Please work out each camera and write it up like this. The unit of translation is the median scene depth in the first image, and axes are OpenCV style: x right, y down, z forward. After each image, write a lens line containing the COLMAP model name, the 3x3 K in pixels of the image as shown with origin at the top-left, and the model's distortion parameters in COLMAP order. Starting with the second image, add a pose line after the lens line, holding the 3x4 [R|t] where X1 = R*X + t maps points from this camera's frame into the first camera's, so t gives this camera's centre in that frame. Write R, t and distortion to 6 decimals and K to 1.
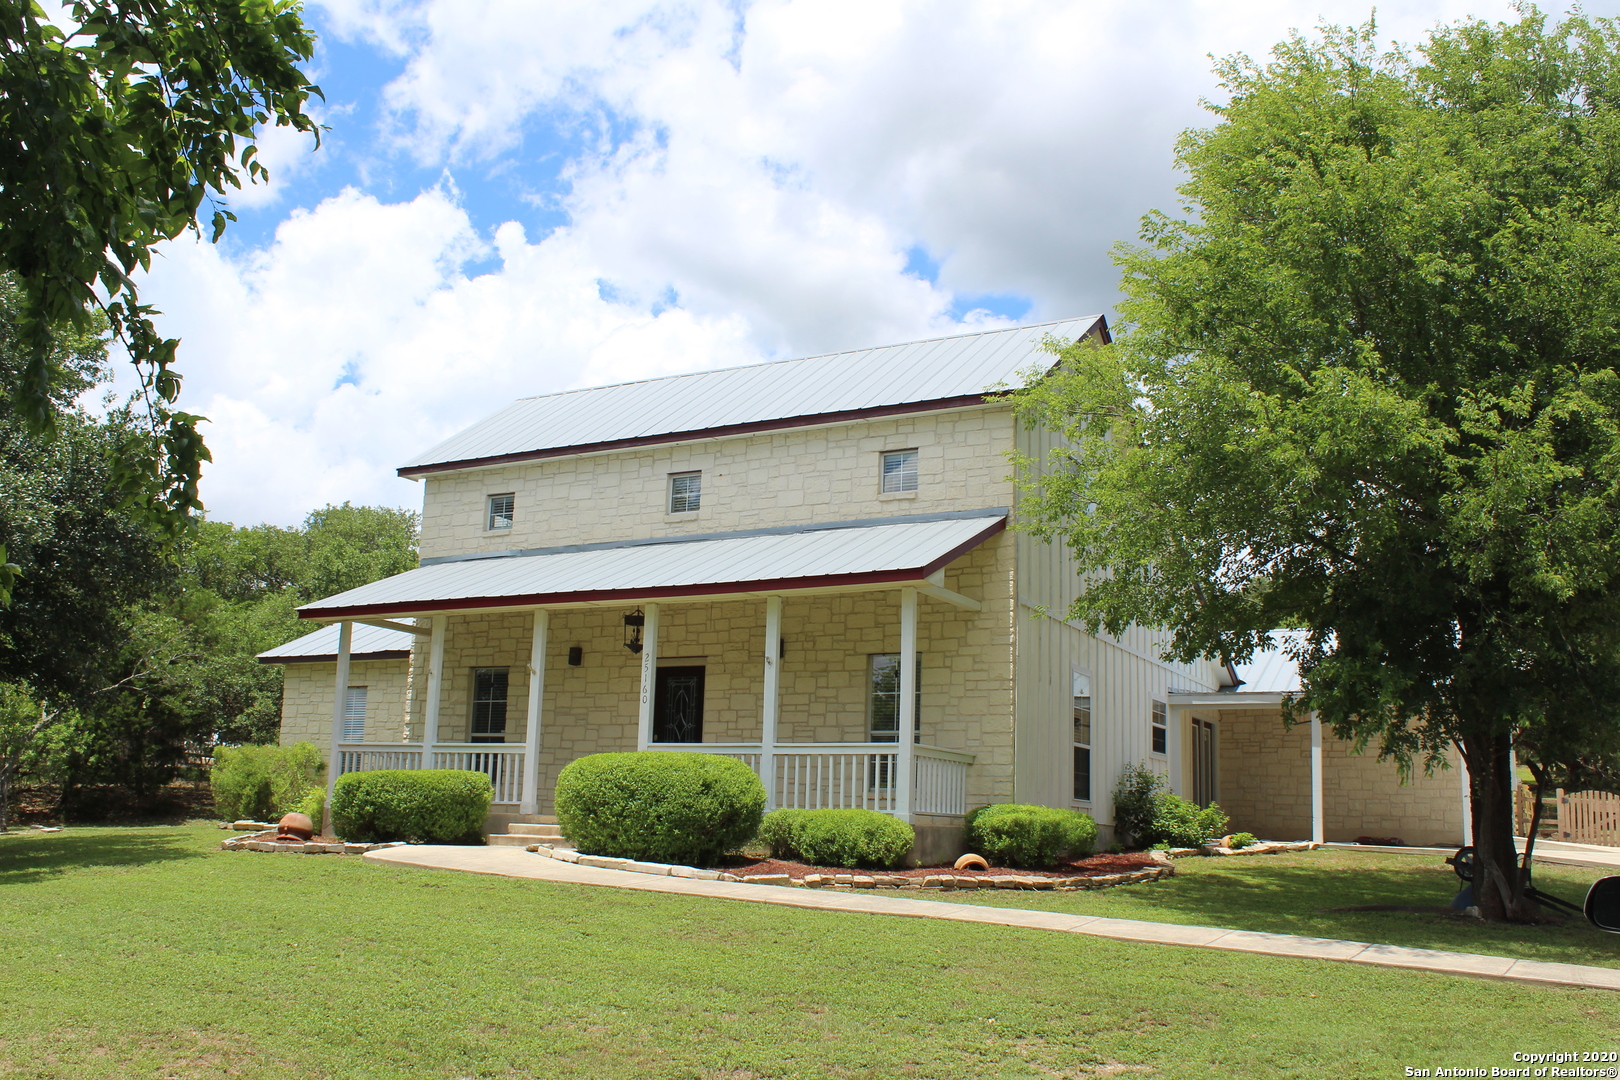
lens RADIAL K [[1516.4, 0, 815.5], [0, 1516.4, 553.4], [0, 0, 1]] dist [-0.095791, 0.000000]
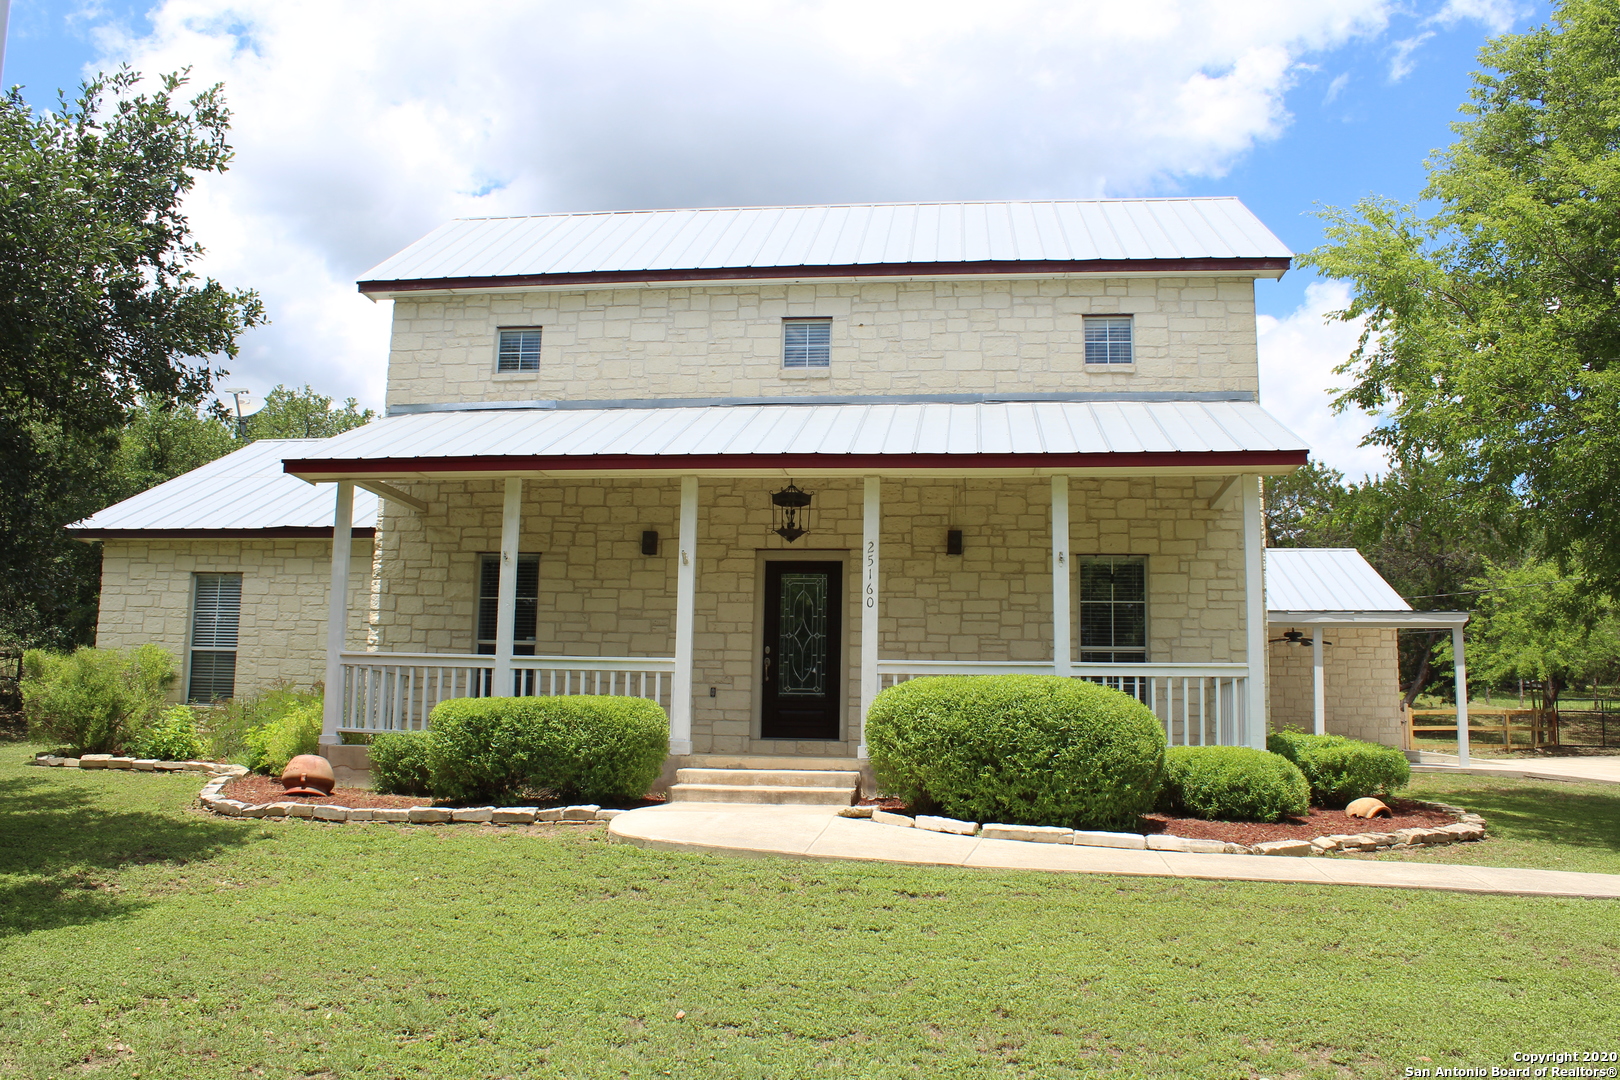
lens RADIAL K [[1364.1, 0, 856.7], [0, 1364.1, 546.3], [0, 0, 1]] dist [-0.162495, 0.144329]
pose [[0.921431, 0.040997, 0.386373, -0.363449], [-0.061289, 0.997304, 0.040342, 0.039113], [-0.383678, -0.060853, 0.921460, 0.356206]]
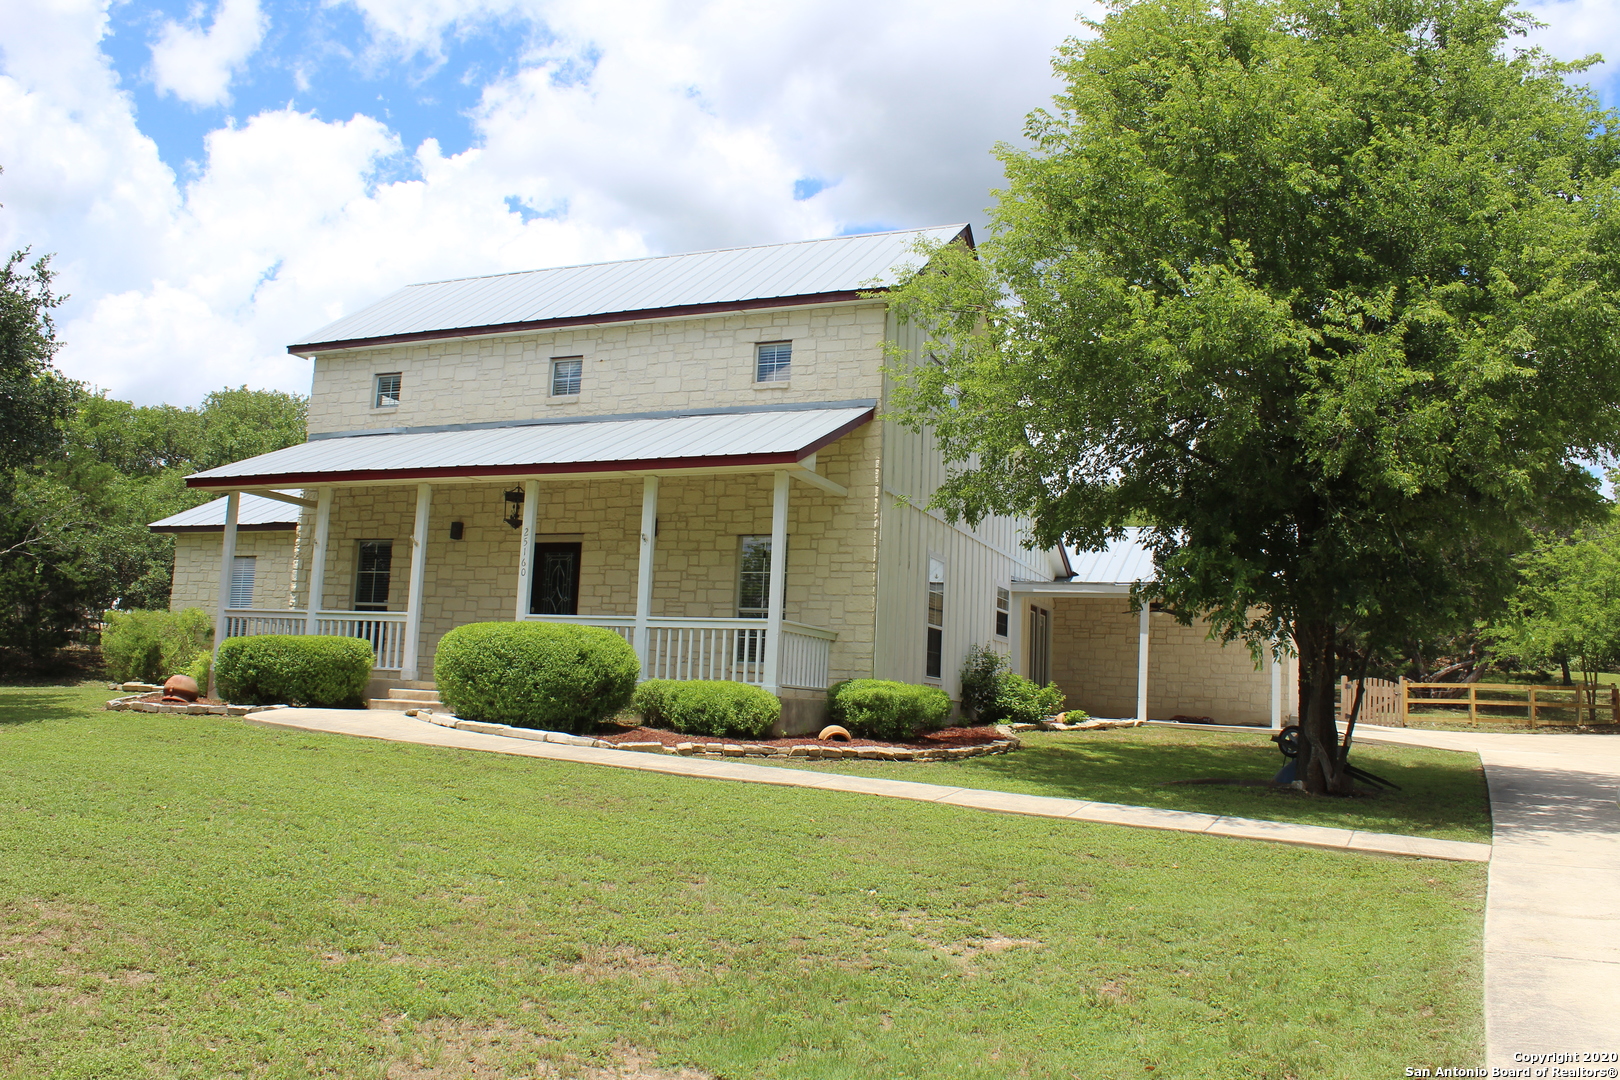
lens RADIAL K [[1364.1, 0, 820.4], [0, 1364.1, 535.3], [0, 0, 1]] dist [-0.162495, 0.144329]
pose [[0.994057, 0.027352, 0.105365, -0.008270], [-0.033514, 0.997802, 0.057158, 0.010715], [-0.103570, -0.060350, 0.992790, 0.055821]]
